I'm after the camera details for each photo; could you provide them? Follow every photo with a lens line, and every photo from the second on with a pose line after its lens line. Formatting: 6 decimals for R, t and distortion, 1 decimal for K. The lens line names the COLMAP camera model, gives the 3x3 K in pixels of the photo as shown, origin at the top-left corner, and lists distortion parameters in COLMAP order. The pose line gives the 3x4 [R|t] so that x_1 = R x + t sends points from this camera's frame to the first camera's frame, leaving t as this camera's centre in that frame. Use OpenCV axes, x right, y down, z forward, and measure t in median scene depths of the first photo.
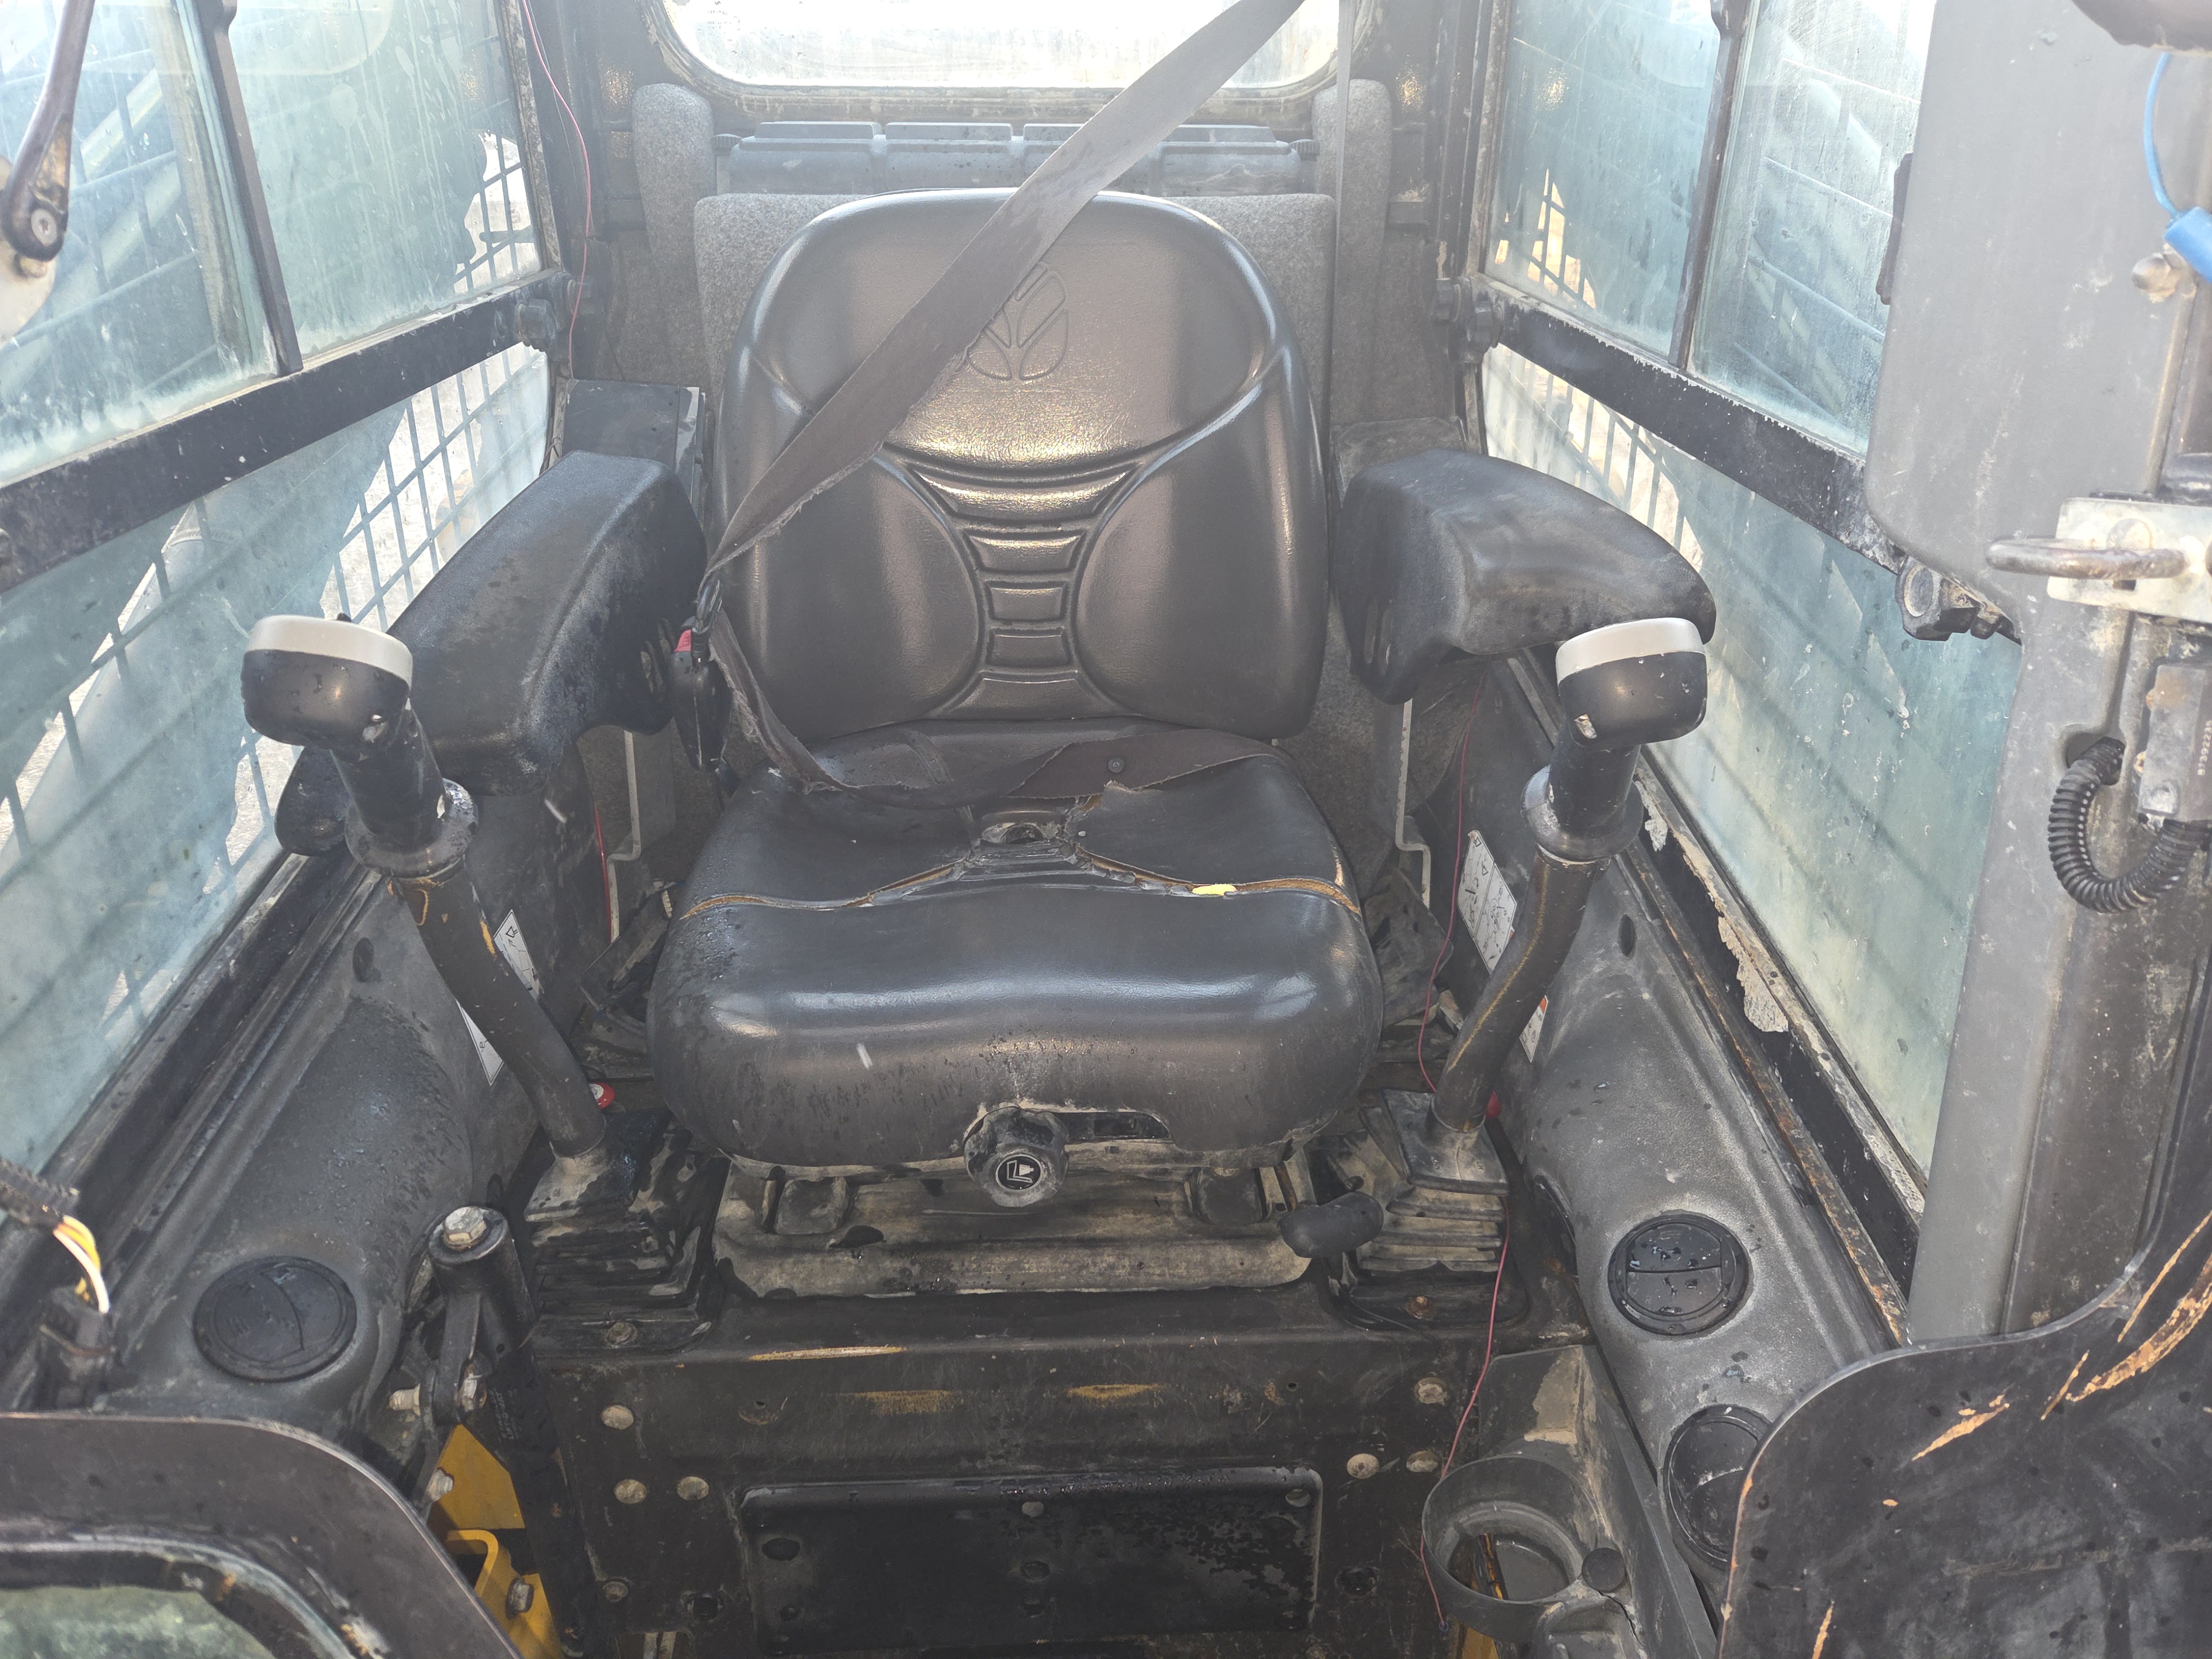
lens RADIAL K [[1483.6, 0, 1103.1], [0, 1483.6, 838.7], [0, 0, 1]] dist [0.074305, -0.051007]
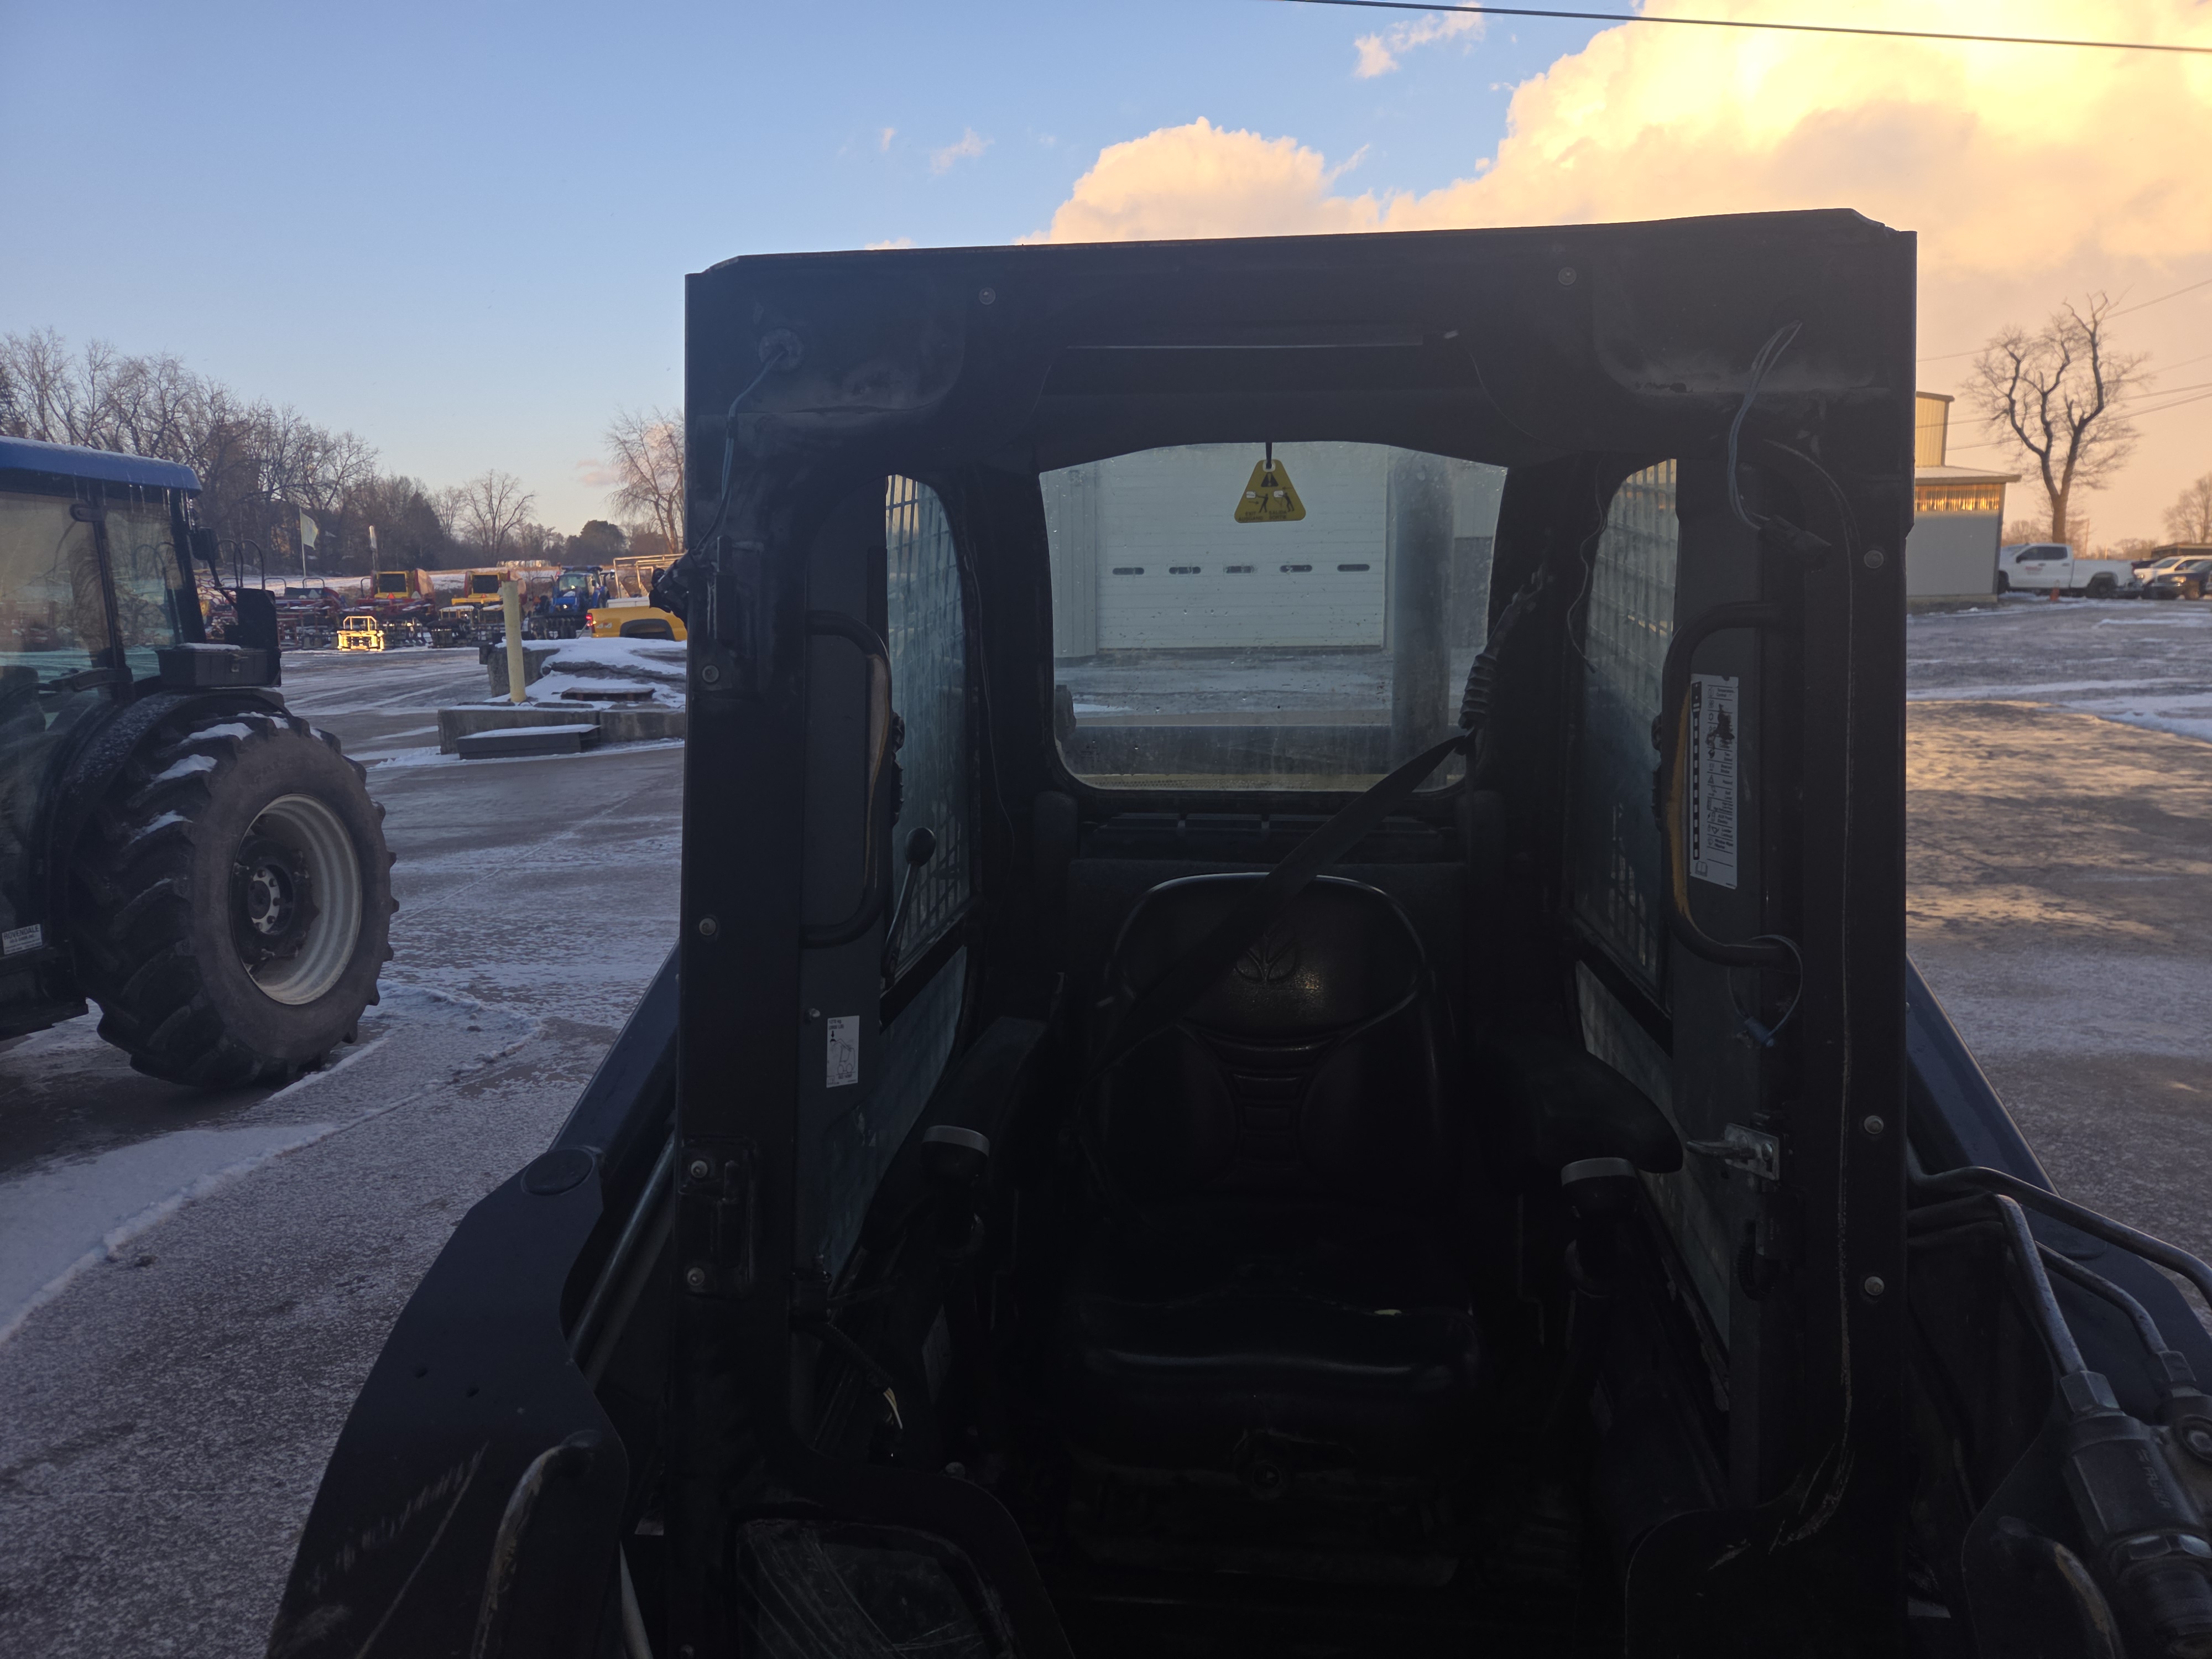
lens RADIAL K [[1483.6, 0, 1103.1], [0, 1483.6, 838.7], [0, 0, 1]] dist [0.074305, -0.051007]
pose [[0.990418, 0.016684, -0.137087, -0.017508], [-0.058796, 0.949154, -0.309272, 0.071495], [0.124957, 0.314369, 0.941041, -0.733020]]
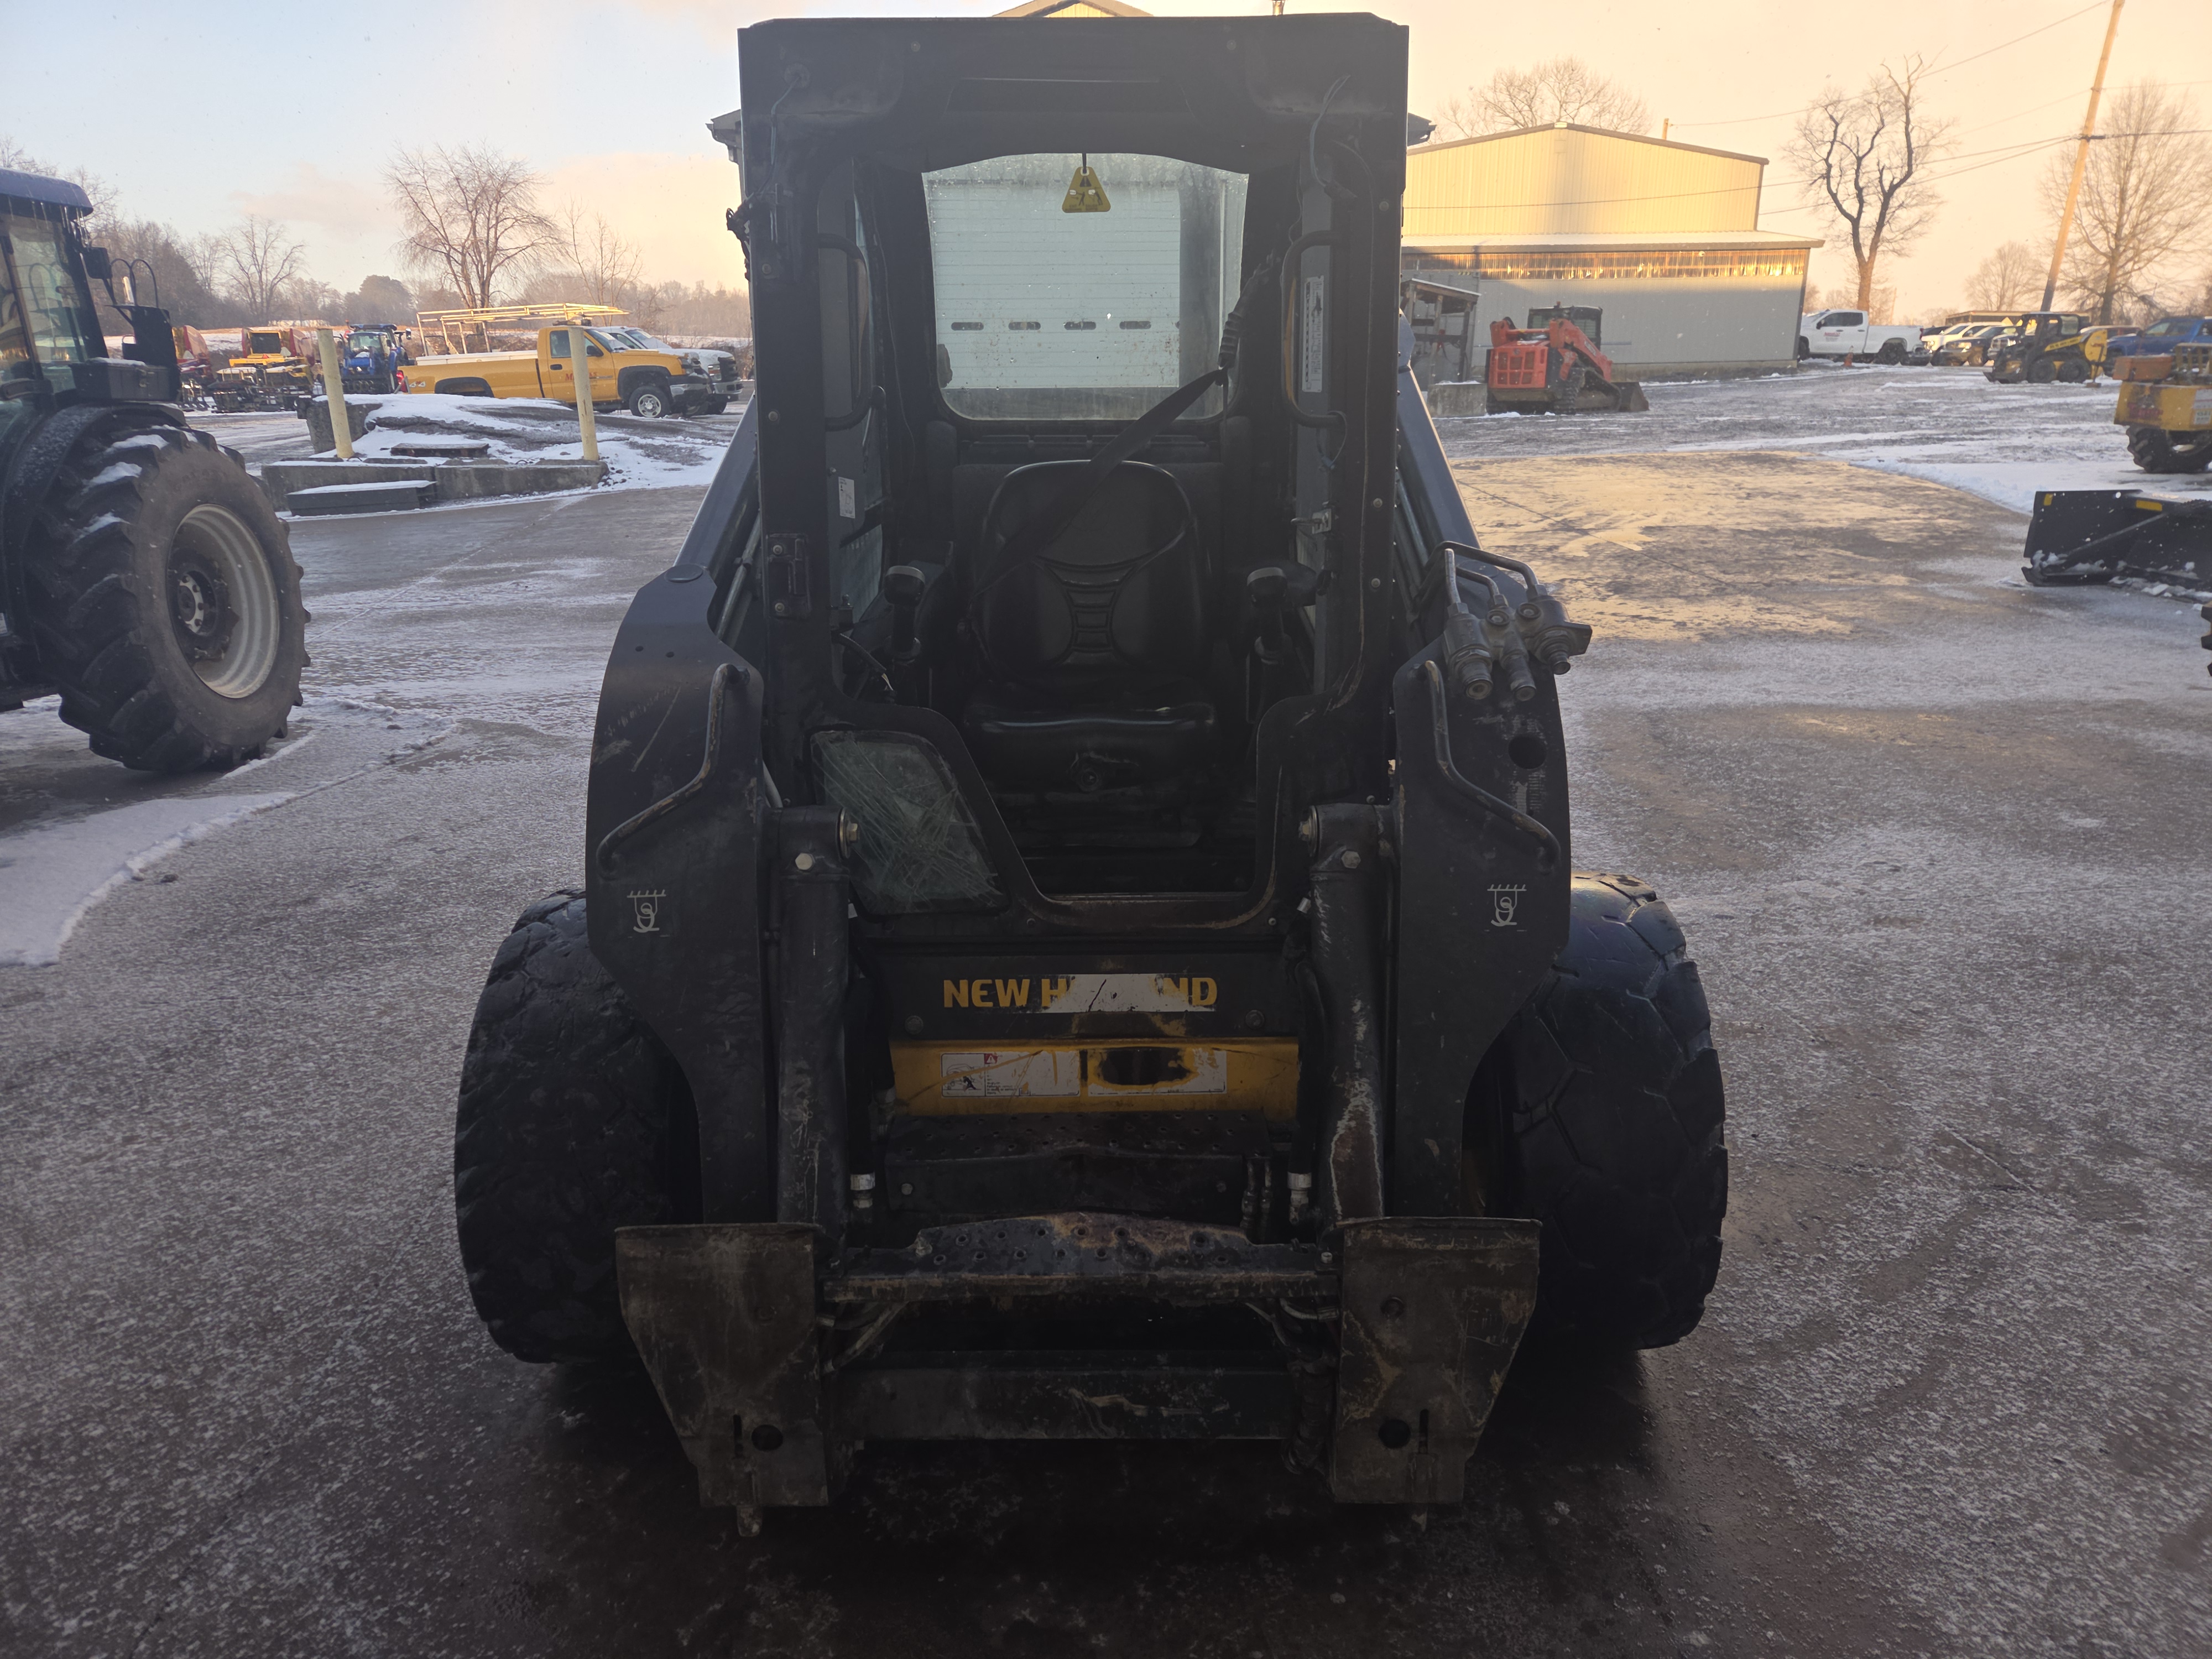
lens RADIAL K [[1472.3, 0, 1112.3], [0, 1472.3, 820.2], [0, 0, 1]] dist [0.070557, -0.043102]
pose [[0.999603, 0.004040, -0.027891, 0.060894], [-0.009016, 0.983500, -0.180684, 0.742949], [0.026701, 0.180864, 0.983146, -1.618388]]
